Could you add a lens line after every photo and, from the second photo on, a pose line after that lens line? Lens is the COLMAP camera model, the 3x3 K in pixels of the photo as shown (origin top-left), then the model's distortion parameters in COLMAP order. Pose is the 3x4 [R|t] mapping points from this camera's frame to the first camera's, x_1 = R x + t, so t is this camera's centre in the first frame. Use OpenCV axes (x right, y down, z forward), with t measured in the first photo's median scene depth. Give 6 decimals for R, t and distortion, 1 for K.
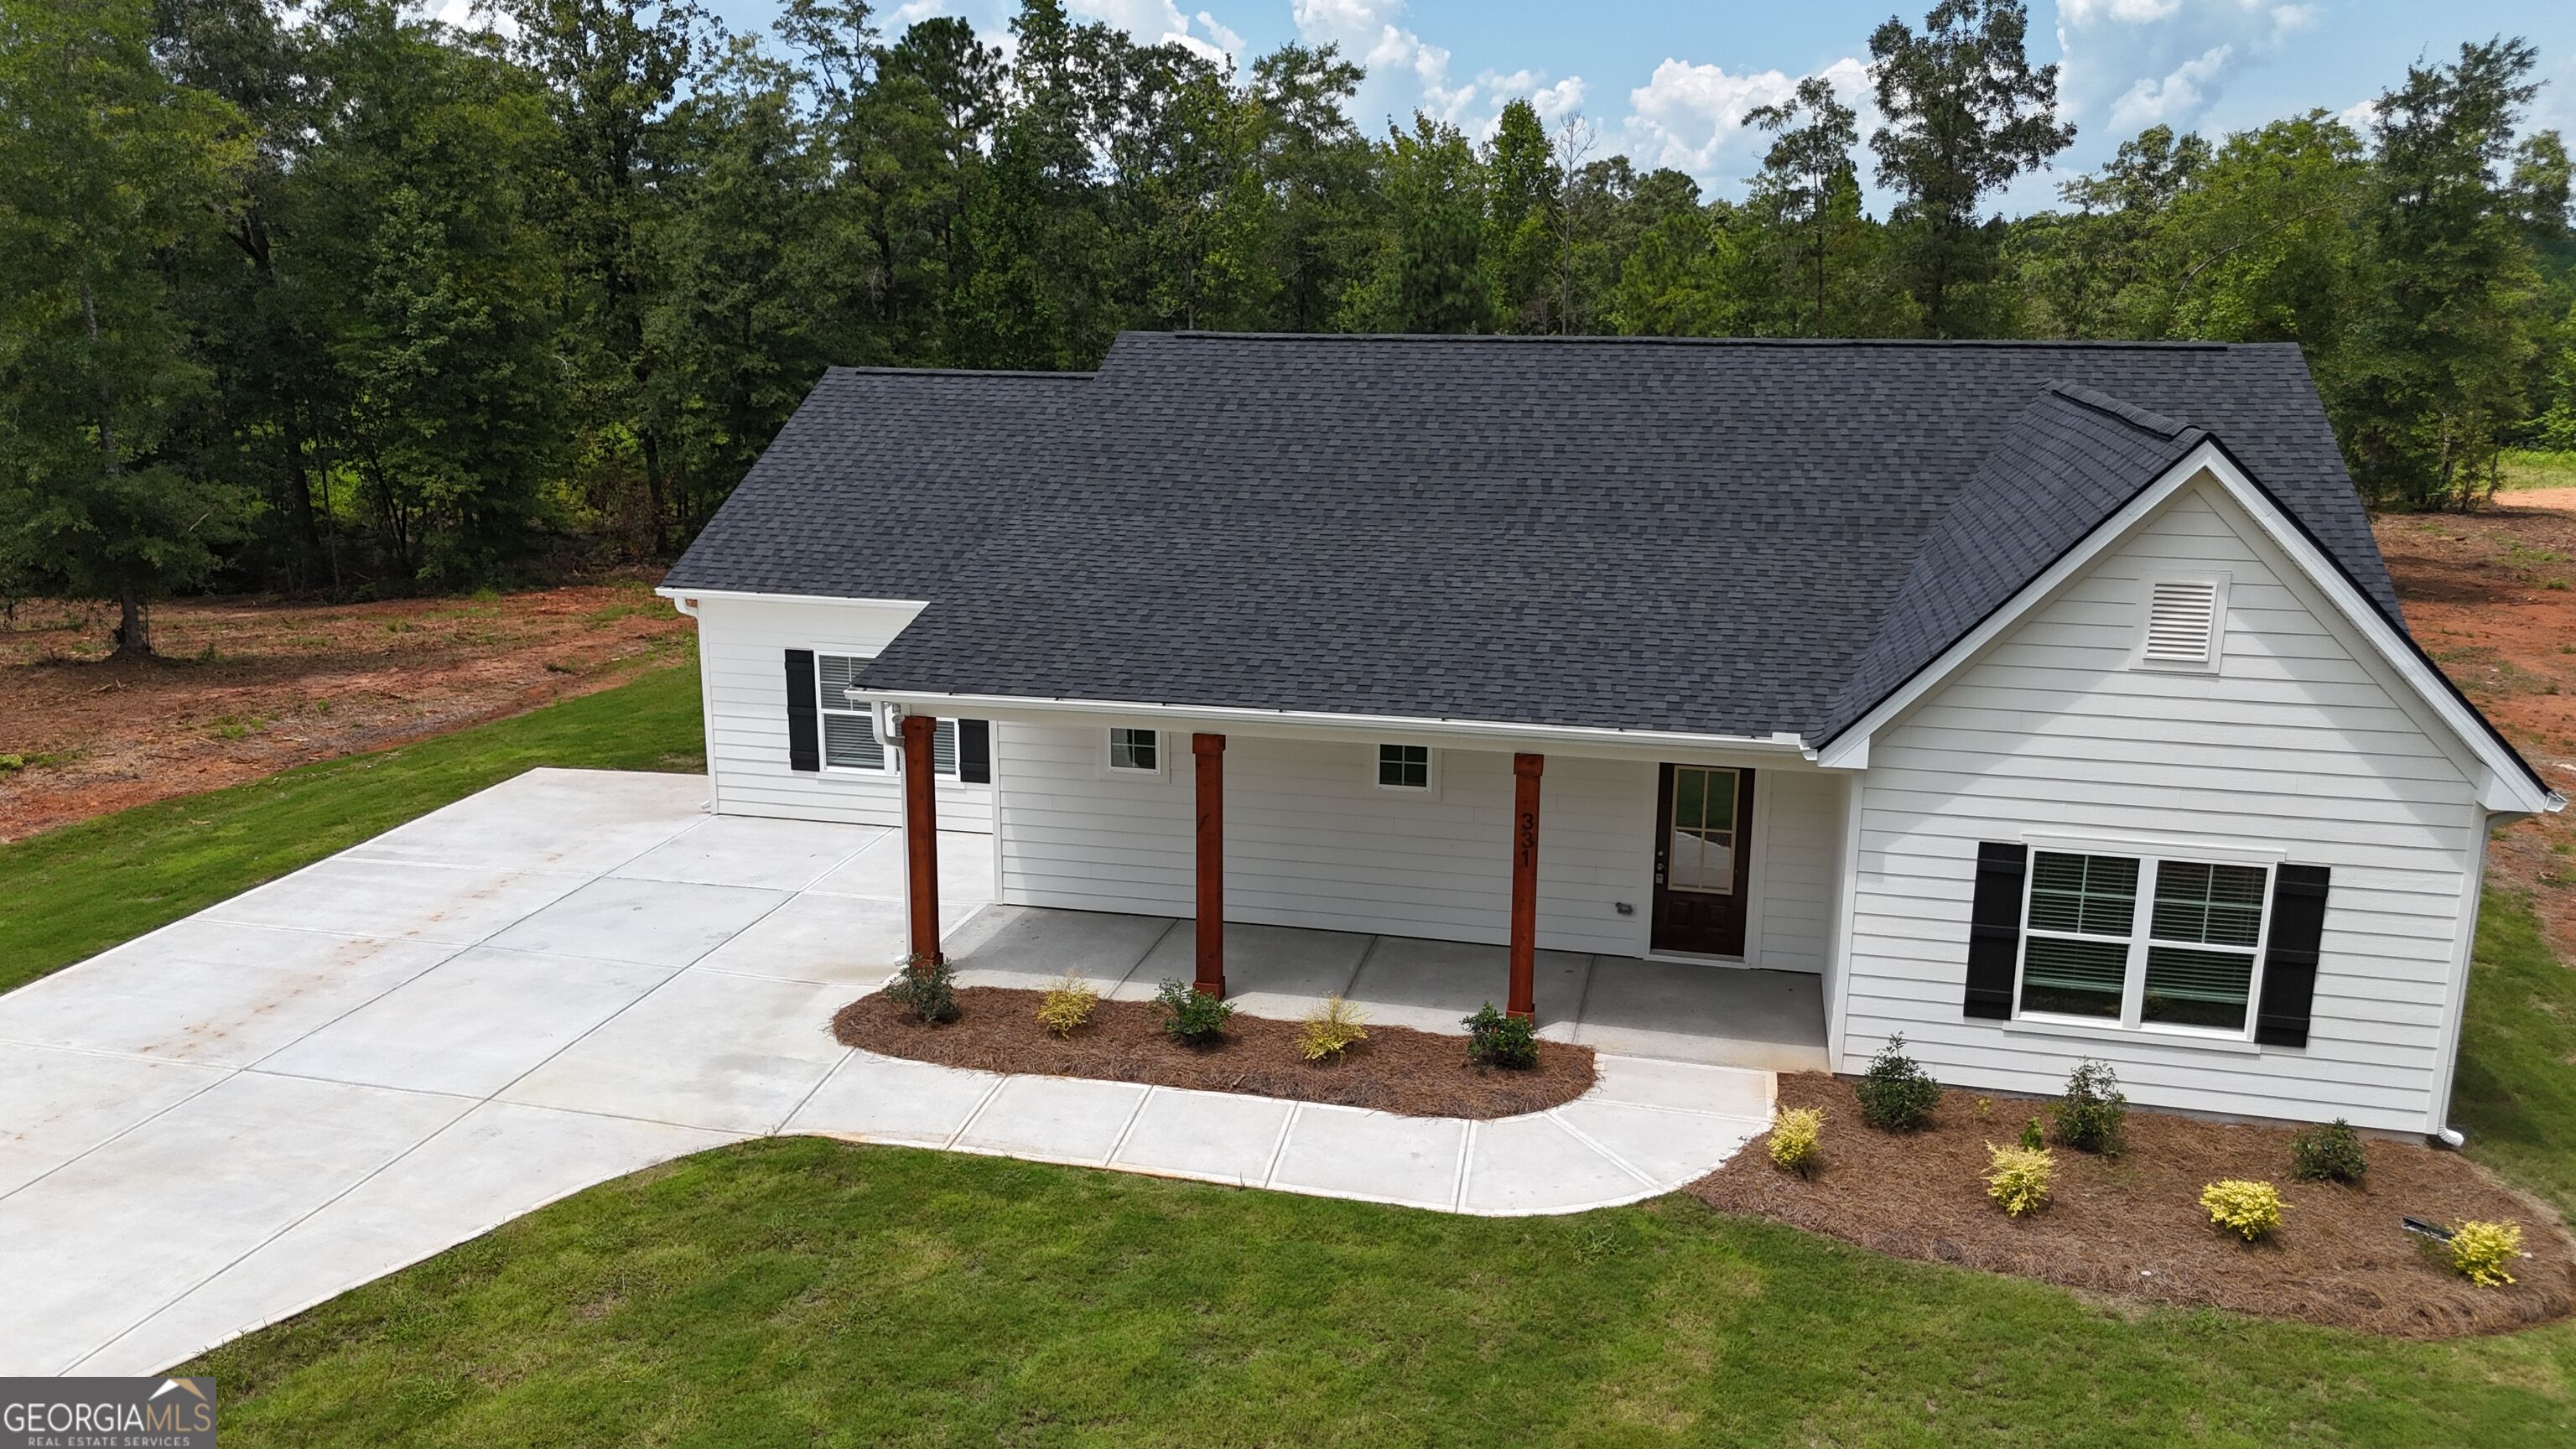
lens RADIAL K [[1921.9, 0, 1288.0], [0, 1921.9, 724.5], [0, 0, 1]] dist [0.025549, -0.001964]
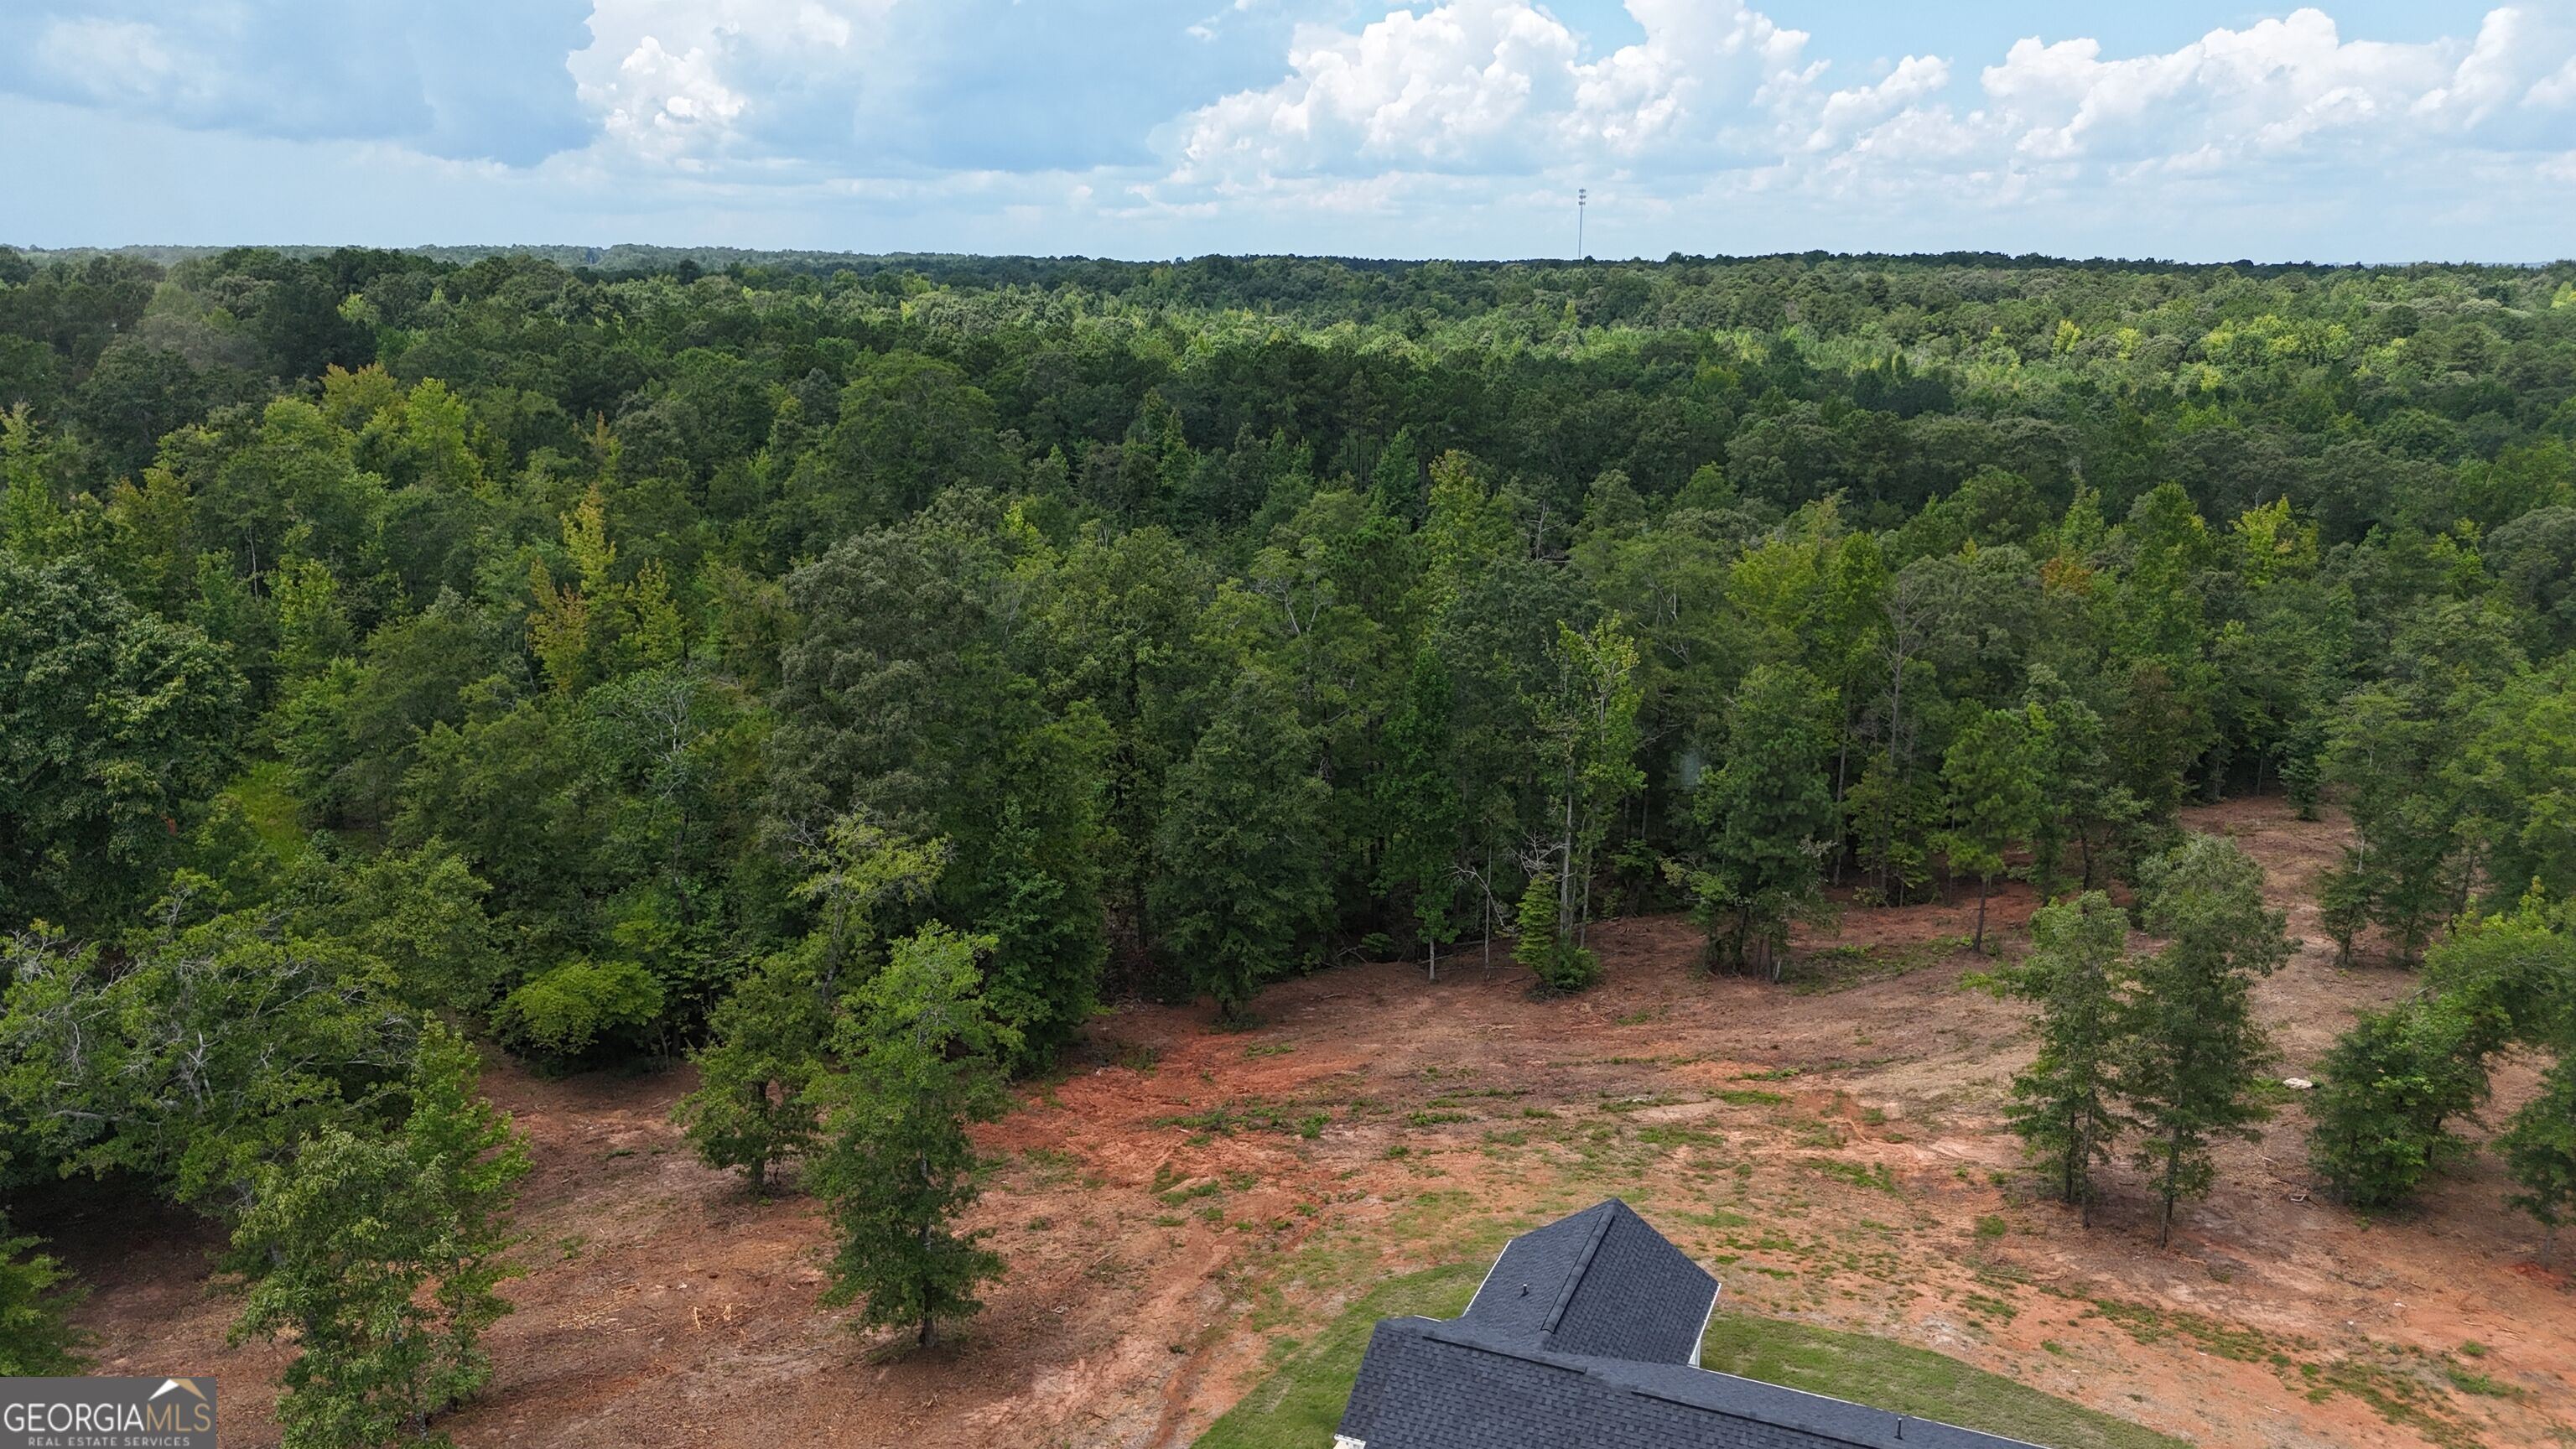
lens RADIAL K [[1869.8, 0, 1288.0], [0, 1869.8, 724.5], [0, 0, 1]] dist [0.073154, -0.109910]
pose [[0.985350, 0.034766, -0.166965, -0.142532], [-0.038976, 0.998998, -0.022005, -1.063106], [0.166032, 0.028190, 0.985717, -0.968160]]
